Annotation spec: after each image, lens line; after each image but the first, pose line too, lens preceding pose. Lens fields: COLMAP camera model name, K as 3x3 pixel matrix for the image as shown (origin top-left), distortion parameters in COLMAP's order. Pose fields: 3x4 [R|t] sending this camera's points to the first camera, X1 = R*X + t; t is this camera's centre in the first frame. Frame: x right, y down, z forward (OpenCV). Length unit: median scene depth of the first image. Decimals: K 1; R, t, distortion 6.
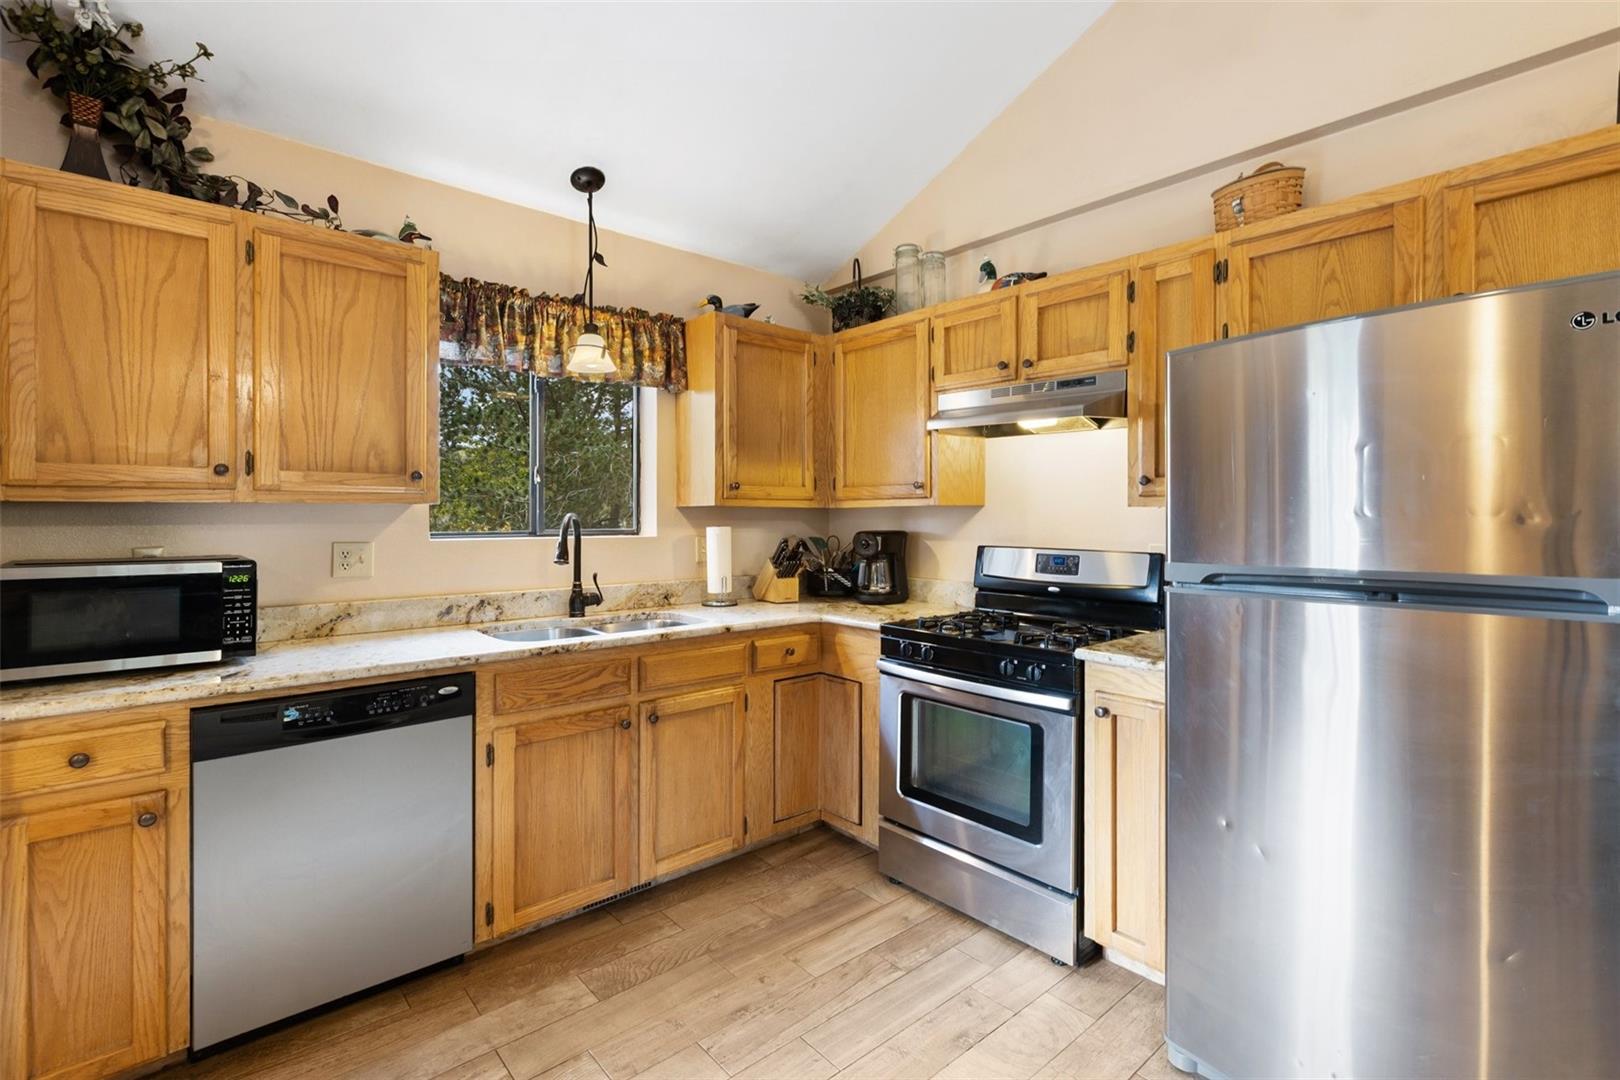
lens RADIAL K [[740.3, 0, 833.7], [0, 740.3, 511.2], [0, 0, 1]] dist [-0.008518, 0.001245]
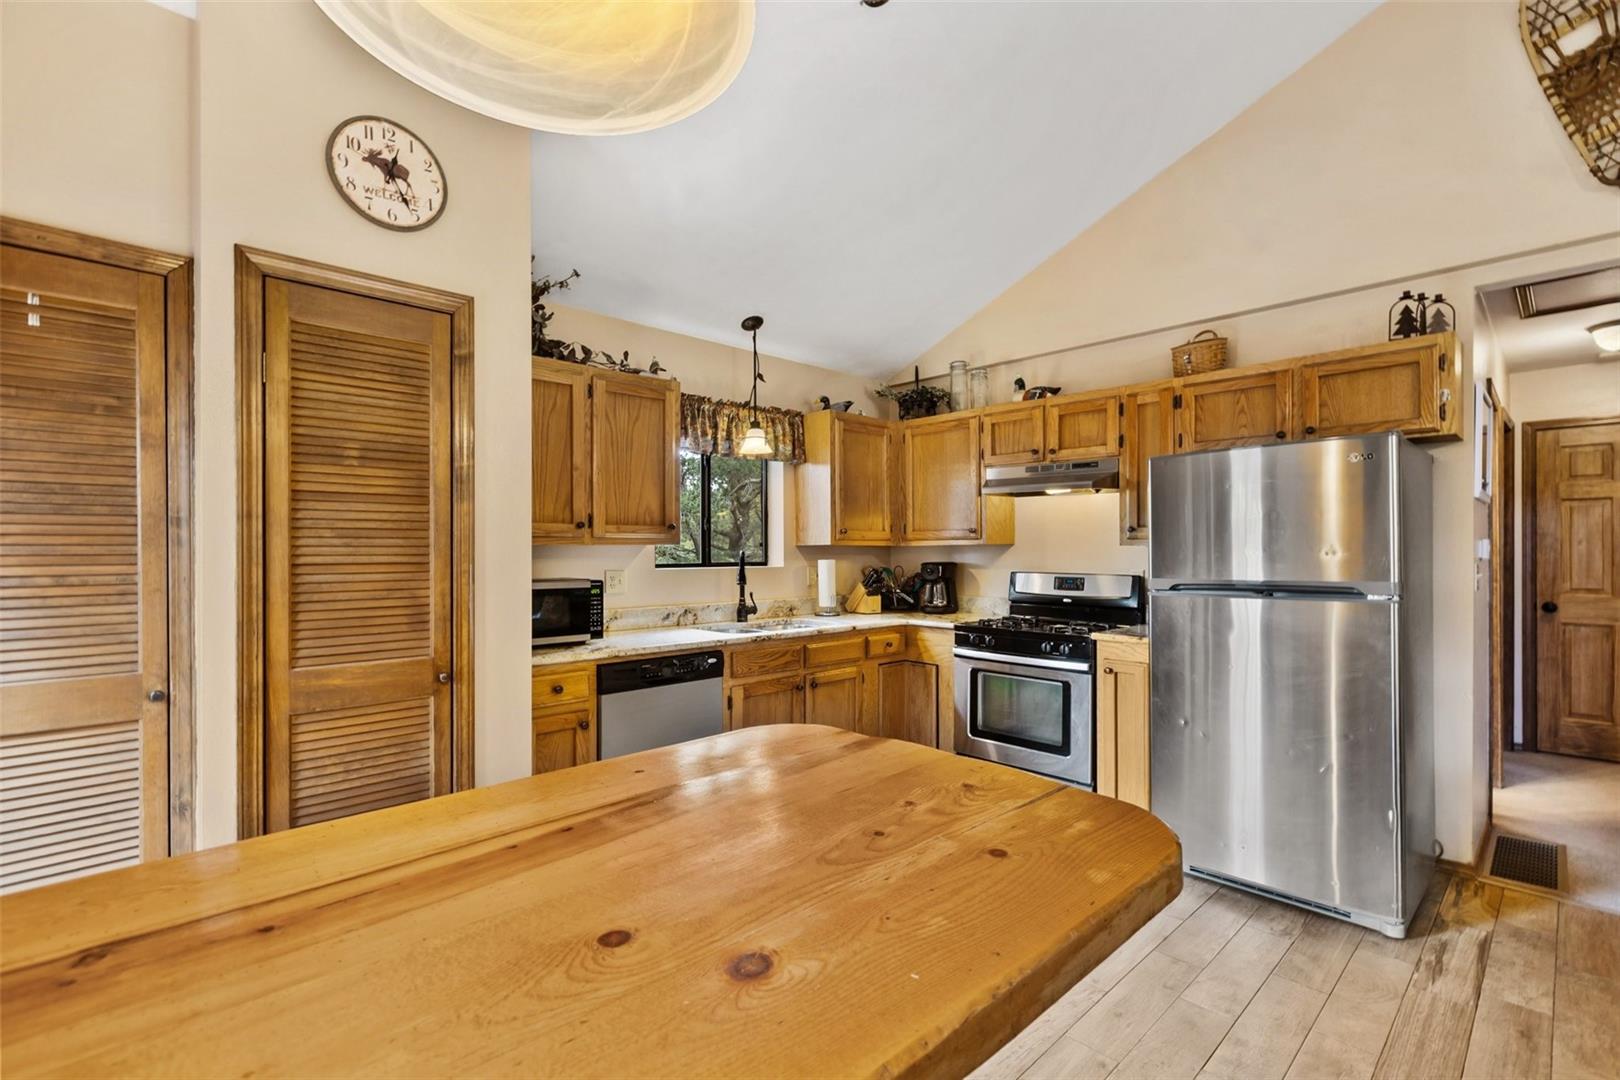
lens RADIAL K [[740.3, 0, 814.8], [0, 740.3, 539.6], [0, 0, 1]] dist [-0.008518, 0.001245]
pose [[0.999499, -0.002449, 0.031553, -0.280435], [0.002695, 0.999966, -0.007758, -0.007950], [-0.031533, 0.007839, 0.999472, -0.514497]]
